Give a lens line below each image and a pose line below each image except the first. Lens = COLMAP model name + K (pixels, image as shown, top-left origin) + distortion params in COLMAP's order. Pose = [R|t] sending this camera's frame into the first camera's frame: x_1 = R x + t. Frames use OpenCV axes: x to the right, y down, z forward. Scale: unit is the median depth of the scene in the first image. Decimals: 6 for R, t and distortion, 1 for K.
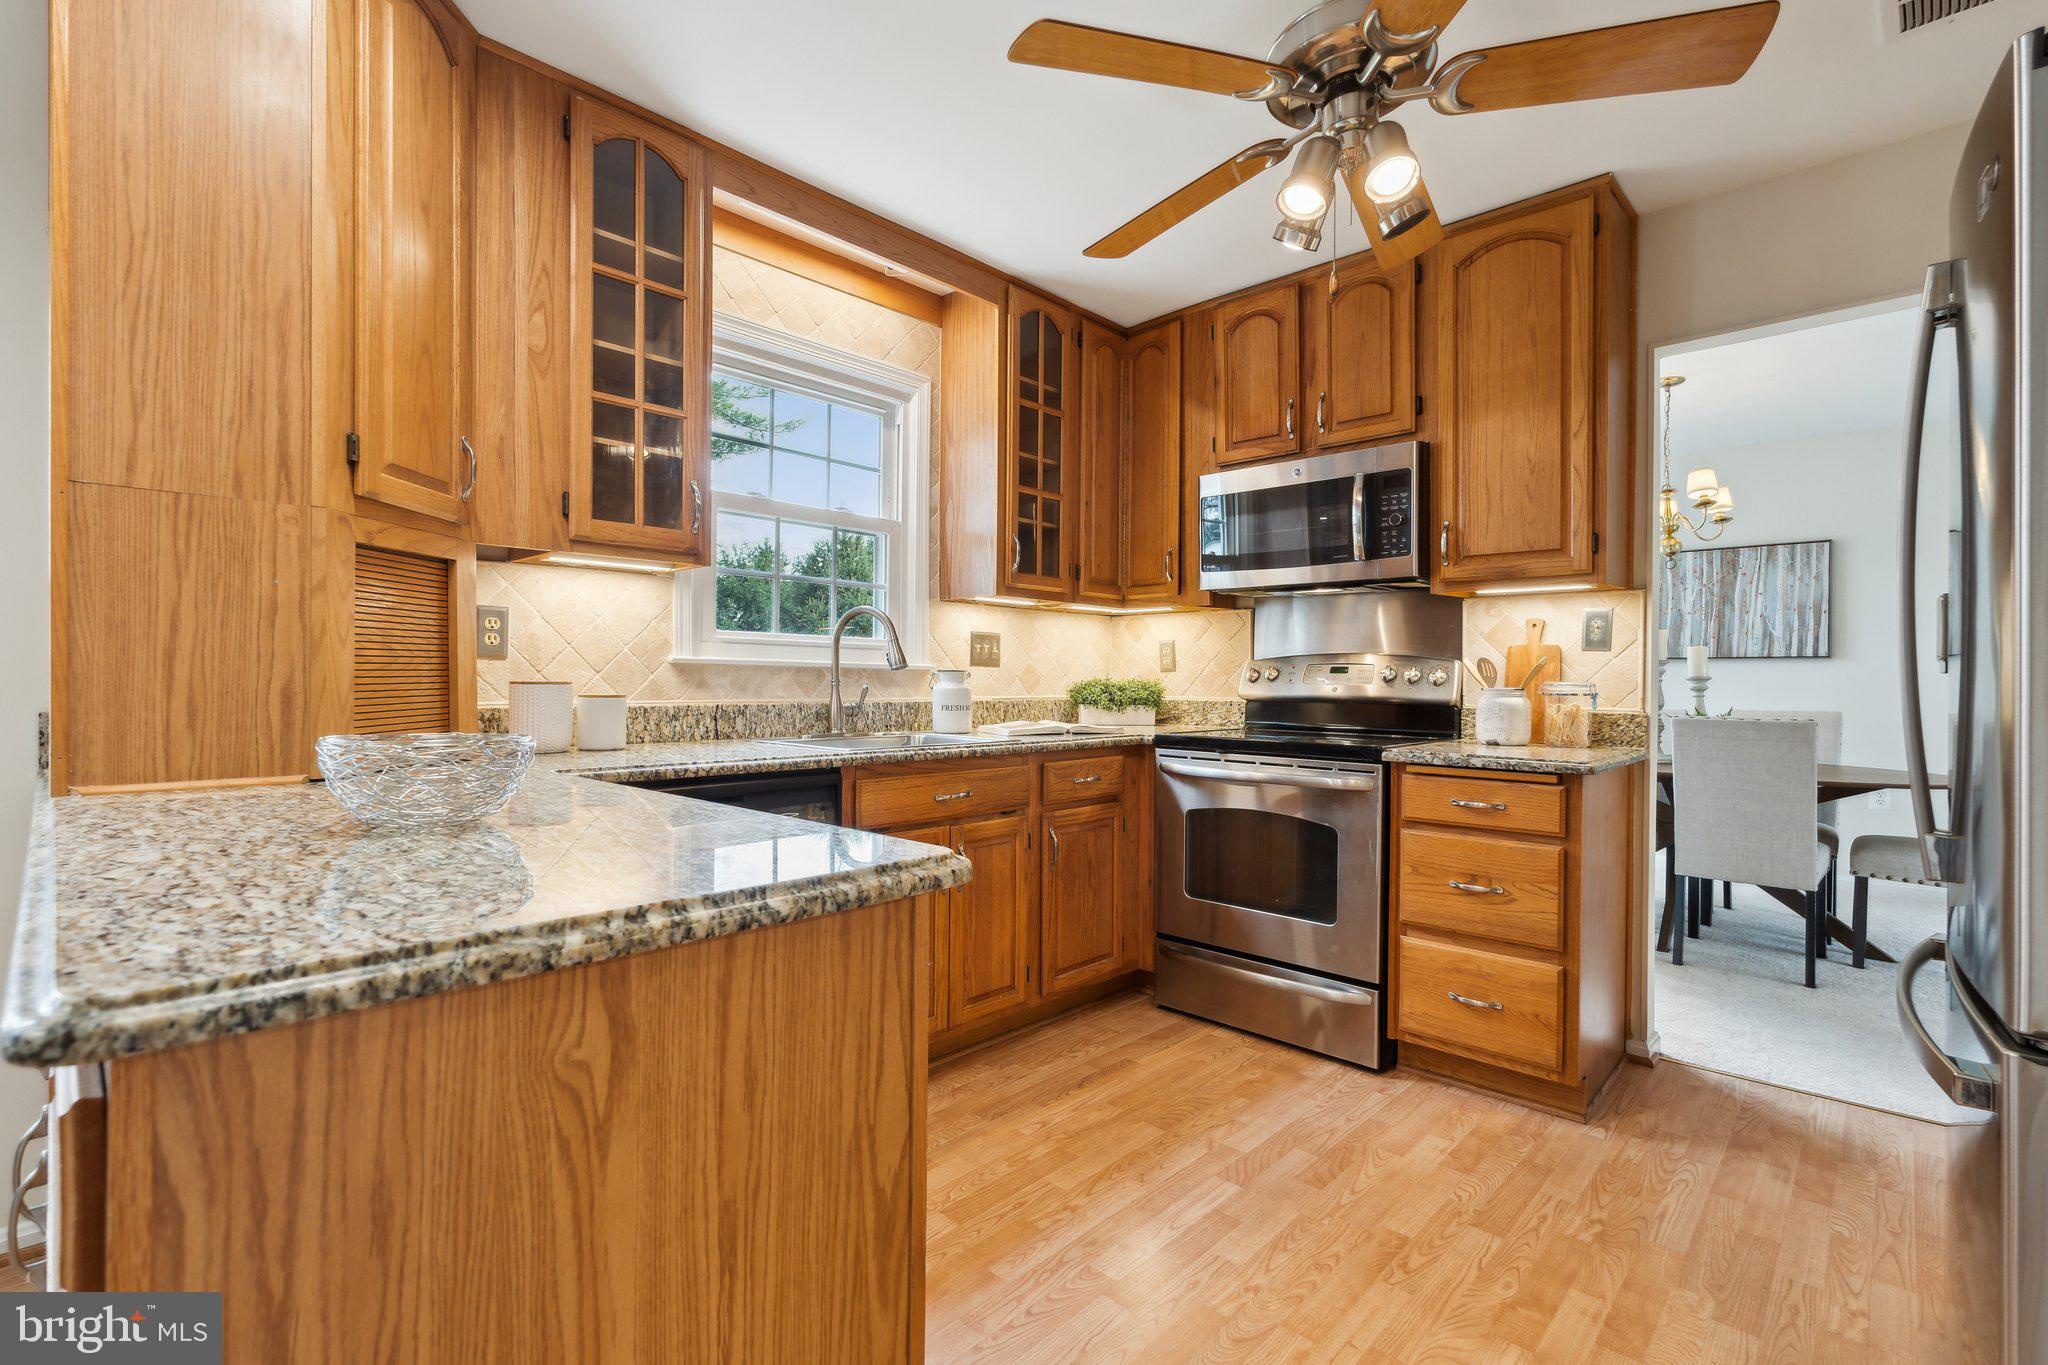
lens RADIAL K [[934.3, 0, 1013.3], [0, 934.3, 682.7], [0, 0, 1]] dist [-0.003957, -0.000529]
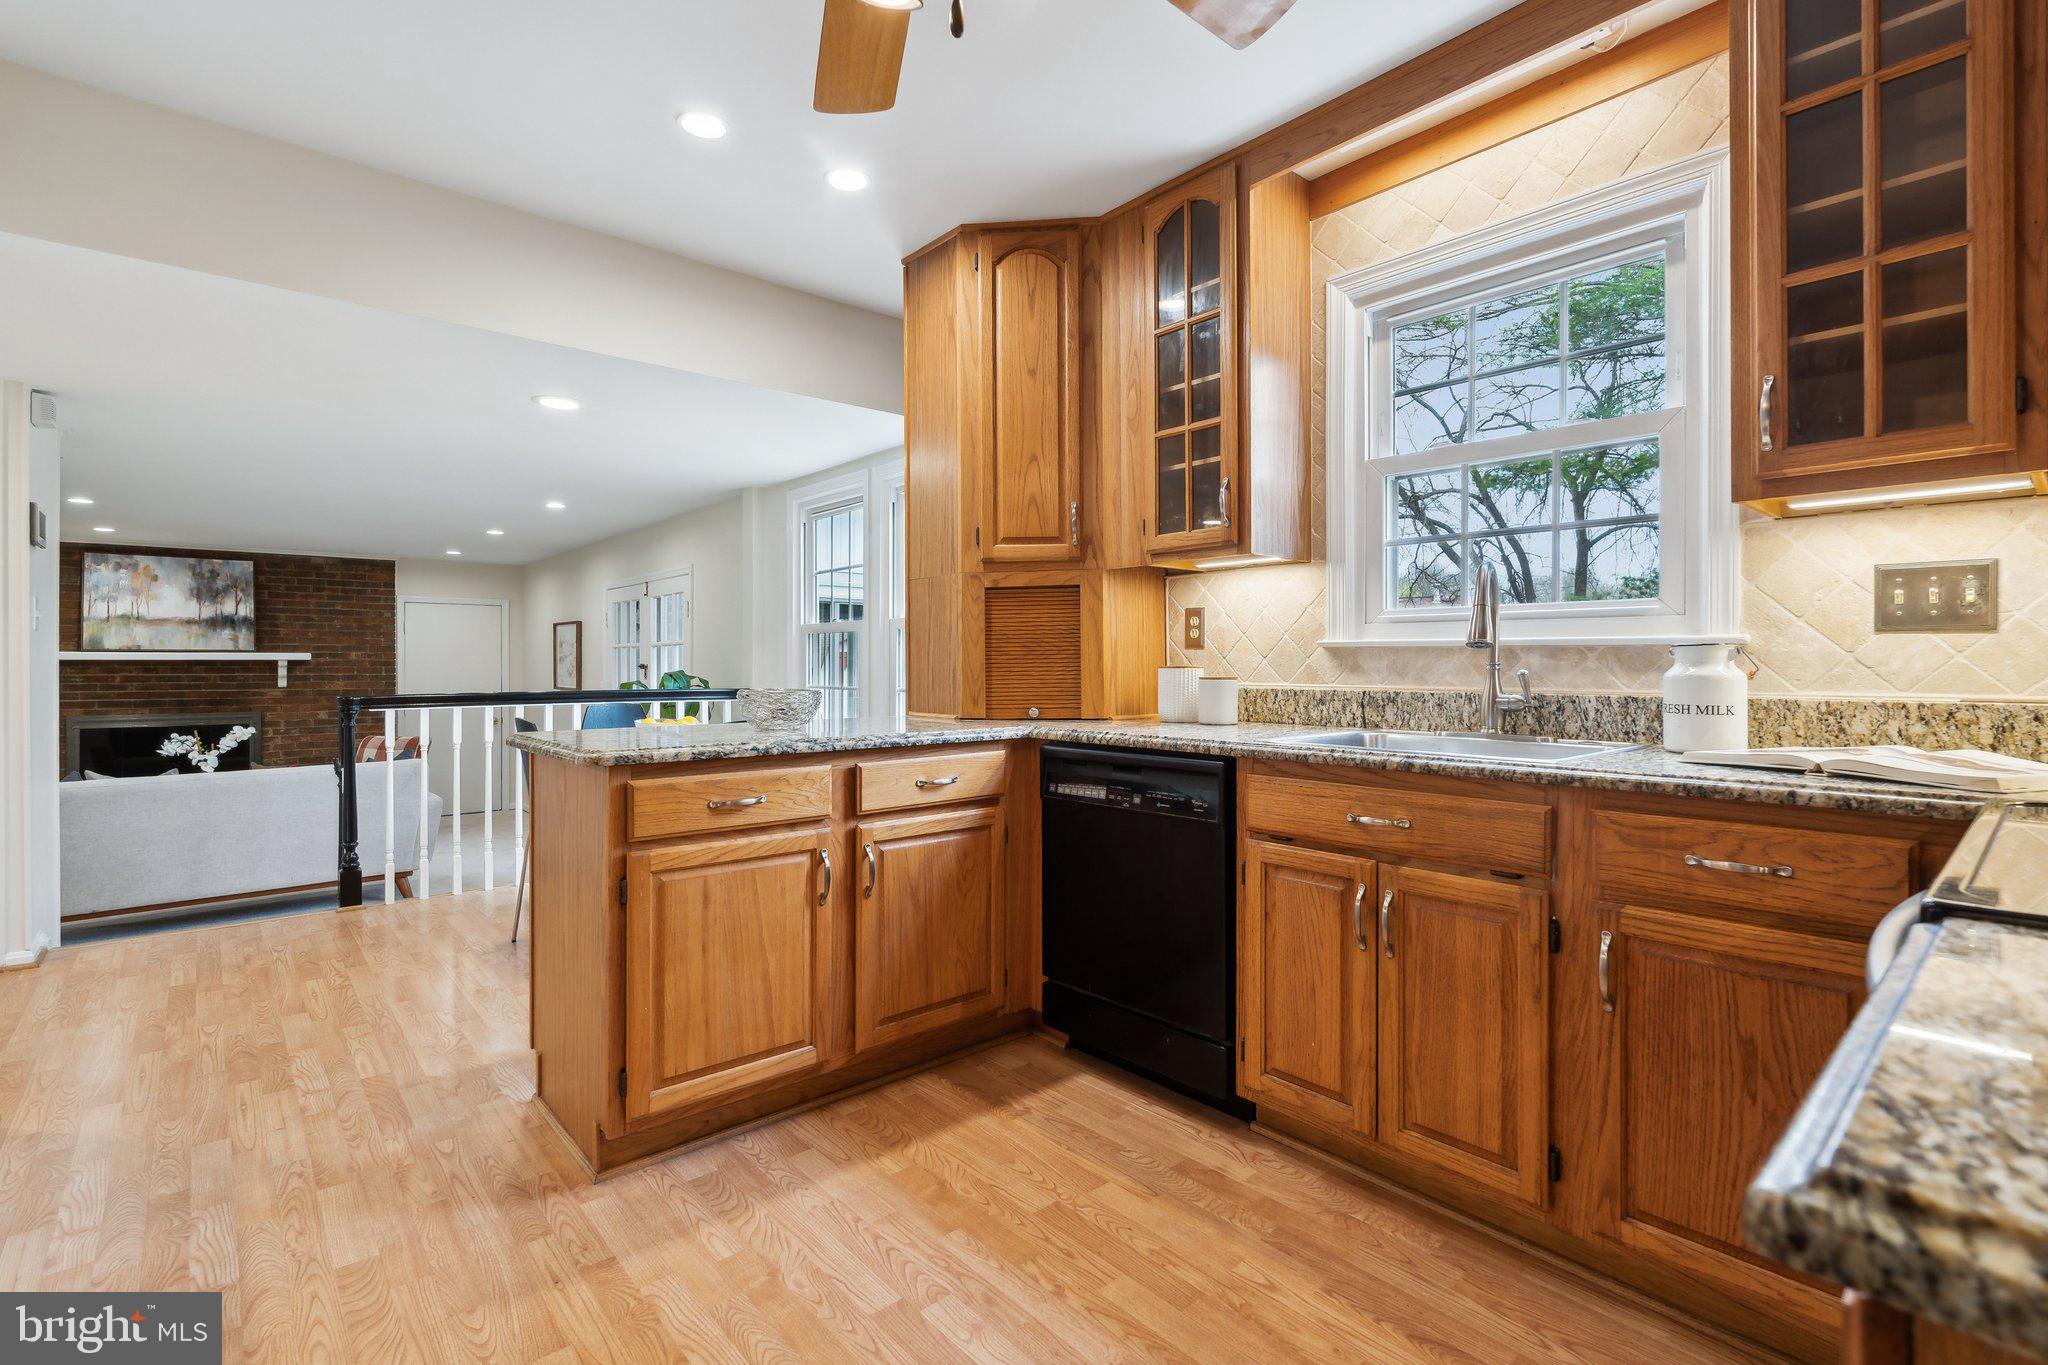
lens RADIAL K [[934.3, 0, 1005.4], [0, 934.3, 664.4], [0, 0, 1]] dist [-0.003957, -0.000529]
pose [[-0.099069, -0.008399, -0.995045, 0.664840], [-0.003795, 0.999960, -0.008062, 0.006747], [0.995073, 0.002977, -0.099097, 0.762063]]
